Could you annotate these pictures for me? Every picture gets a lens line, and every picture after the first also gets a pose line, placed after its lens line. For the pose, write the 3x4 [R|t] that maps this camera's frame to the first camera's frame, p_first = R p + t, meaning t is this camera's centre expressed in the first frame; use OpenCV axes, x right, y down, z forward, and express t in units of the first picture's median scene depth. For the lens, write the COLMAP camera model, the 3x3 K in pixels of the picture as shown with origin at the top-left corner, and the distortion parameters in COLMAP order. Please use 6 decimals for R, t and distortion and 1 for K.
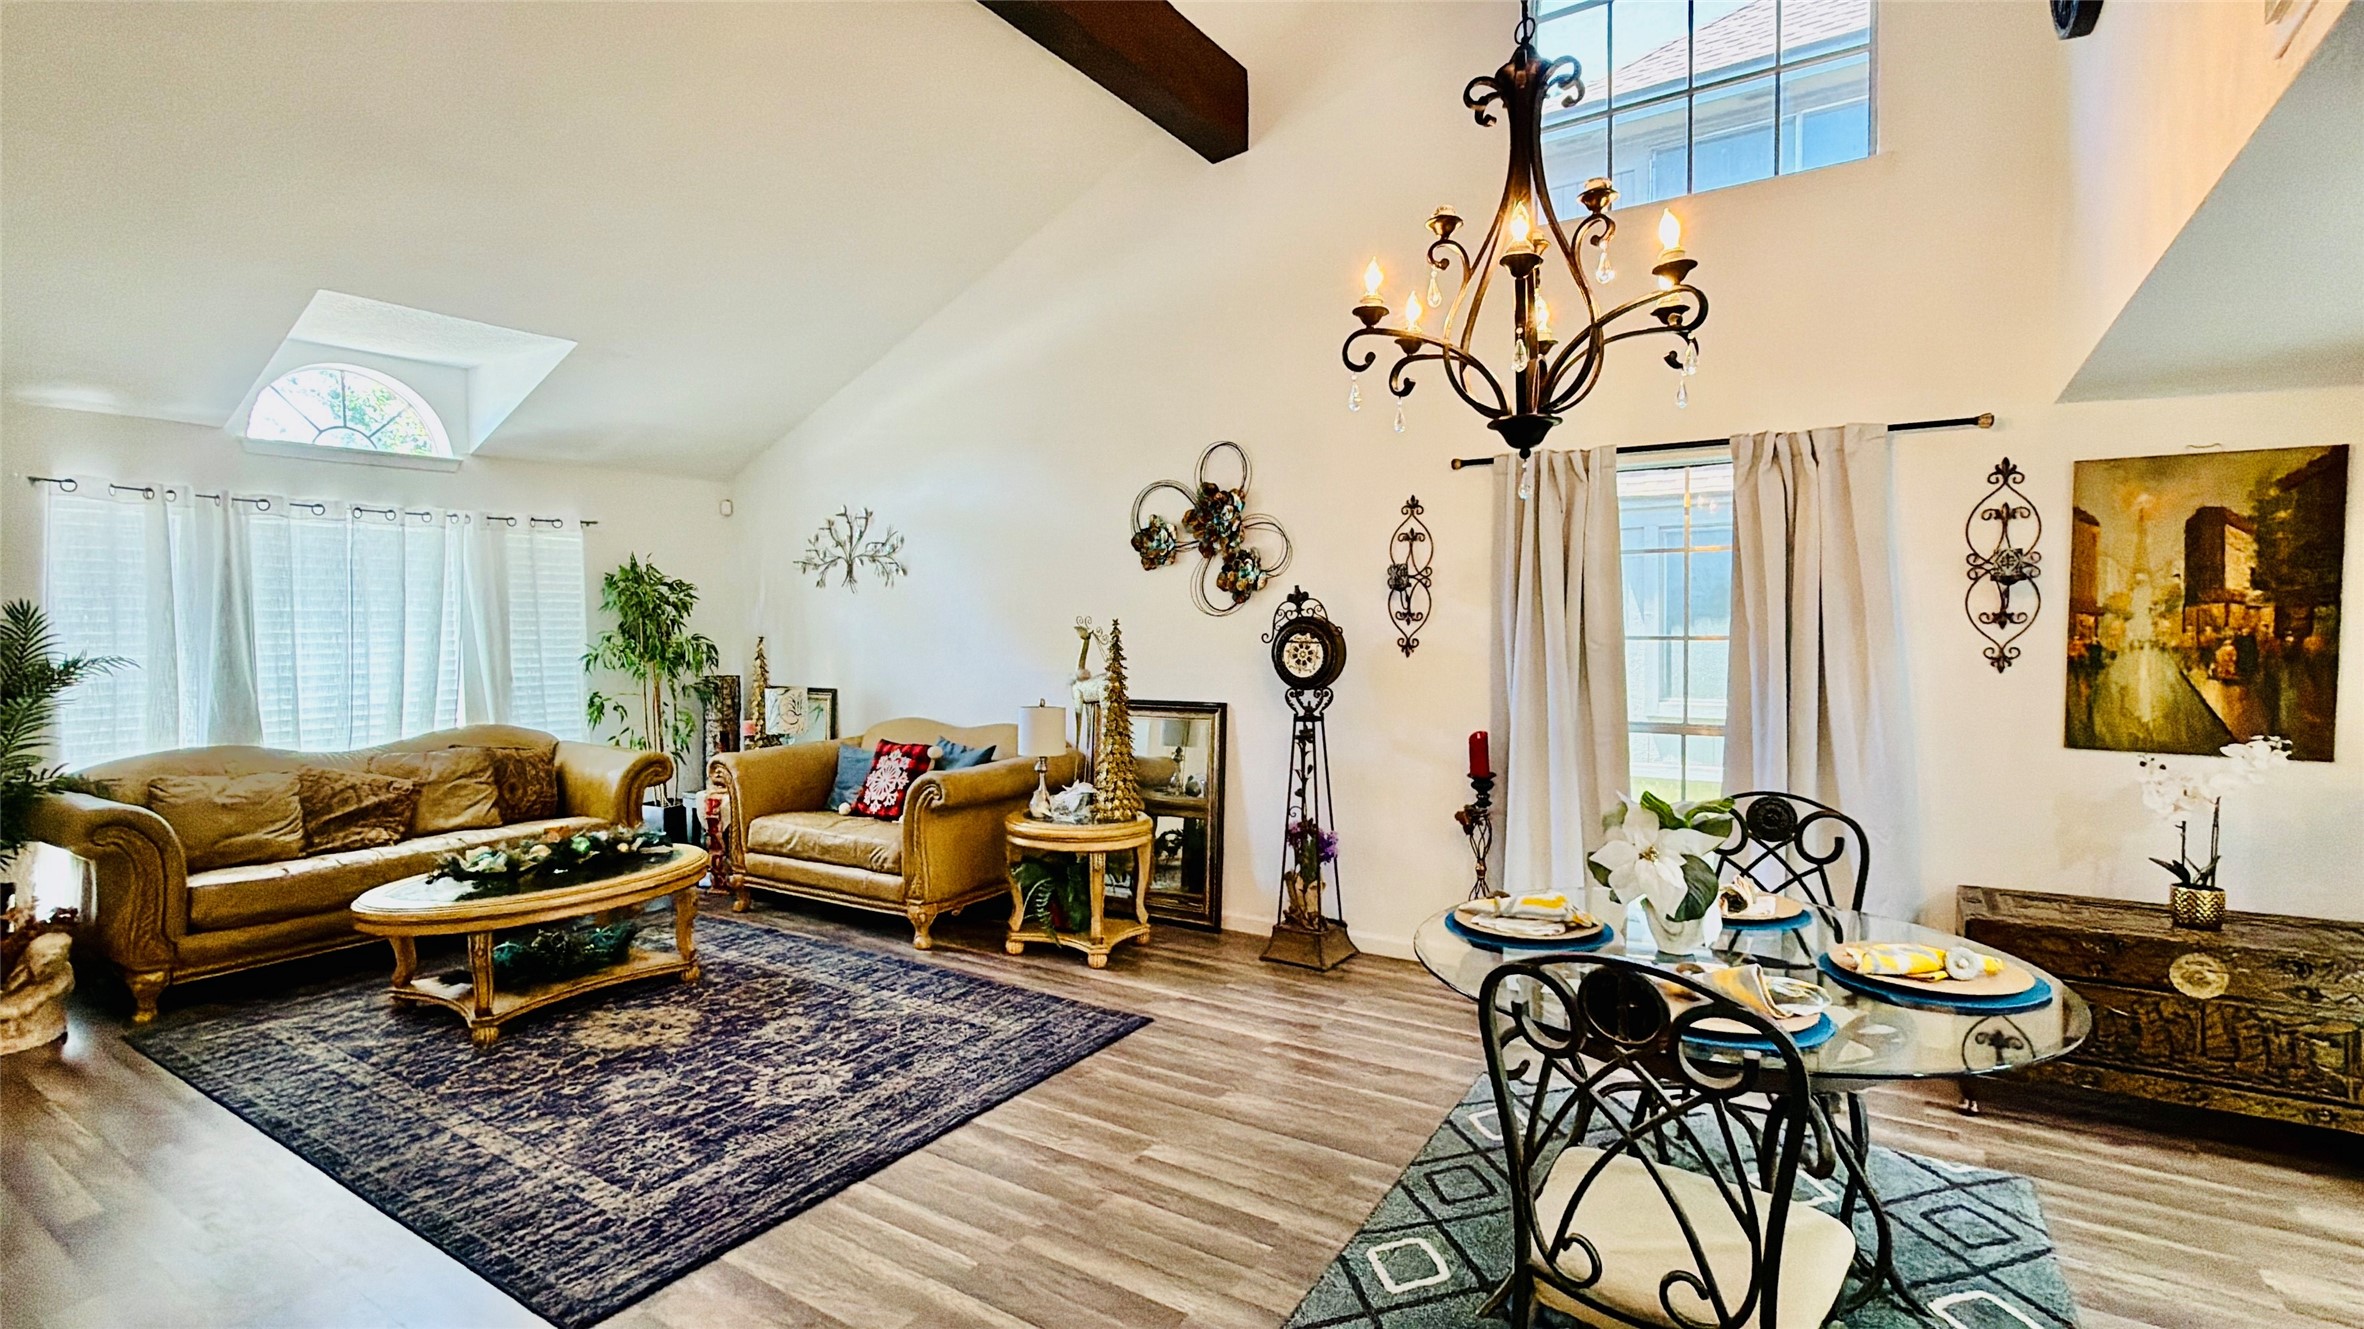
lens RADIAL K [[1079.3, 0, 1187.1], [0, 1079.3, 669.0], [0, 0, 1]] dist [0.001779, -0.000746]
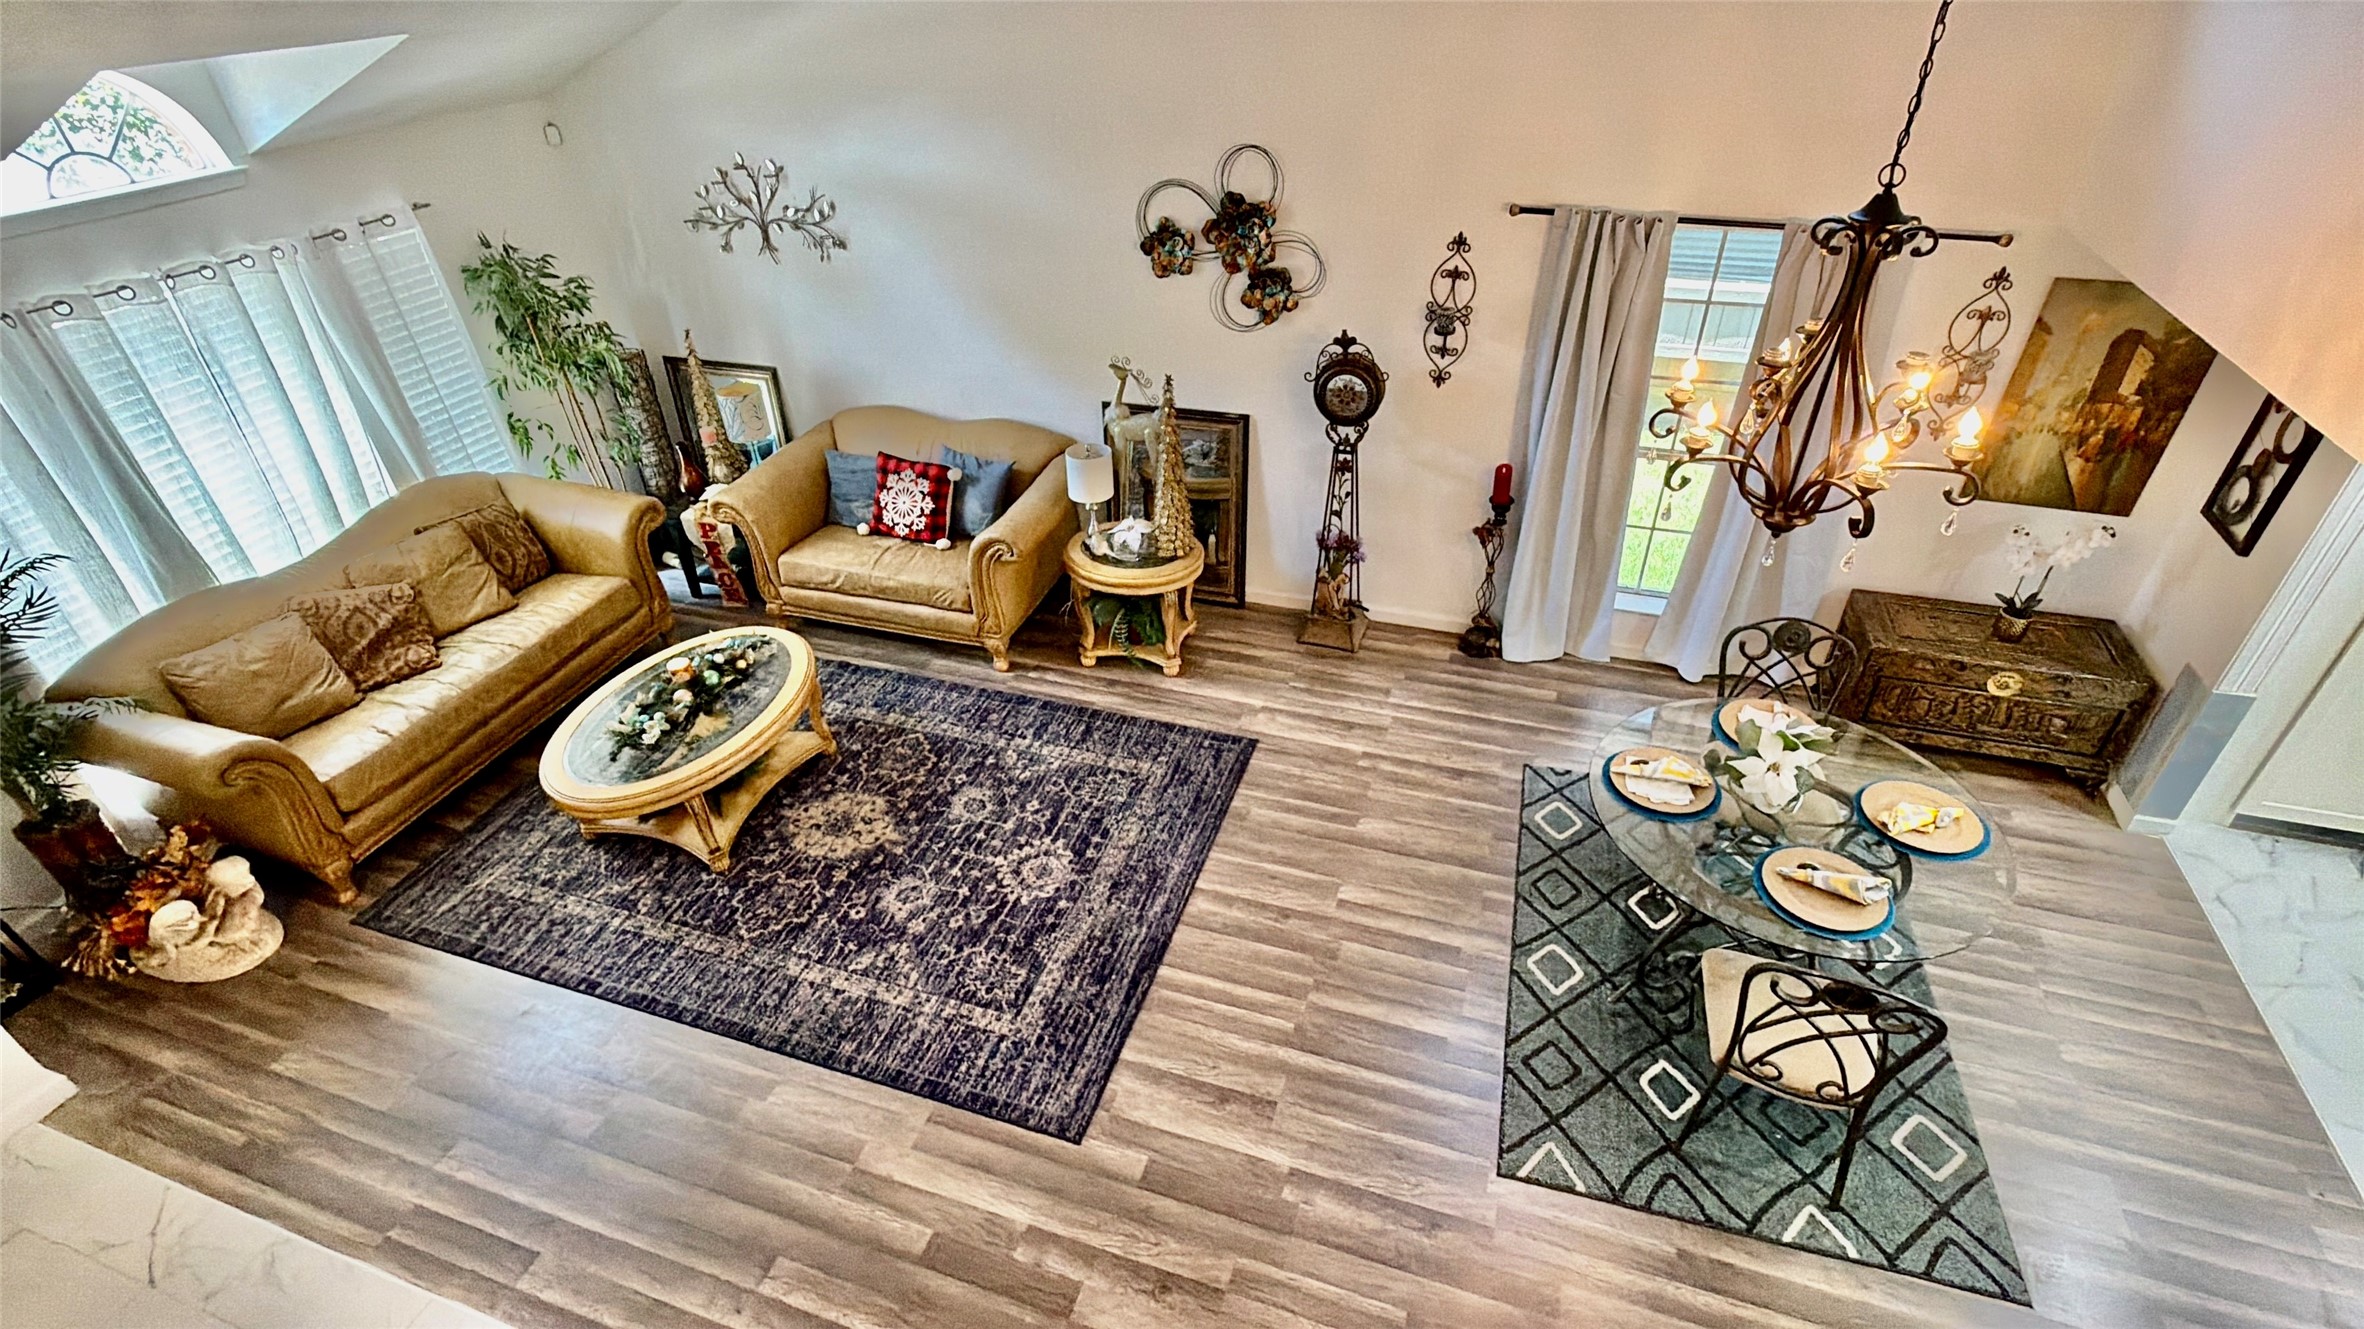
lens RADIAL K [[1079.3, 0, 1187.1], [0, 1079.3, 669.0], [0, 0, 1]] dist [0.001779, -0.000746]
pose [[0.967769, -0.158458, 0.195738, -0.296203], [0.028160, 0.840454, 0.541151, -0.367361], [-0.250258, -0.518197, 0.817828, 0.032288]]
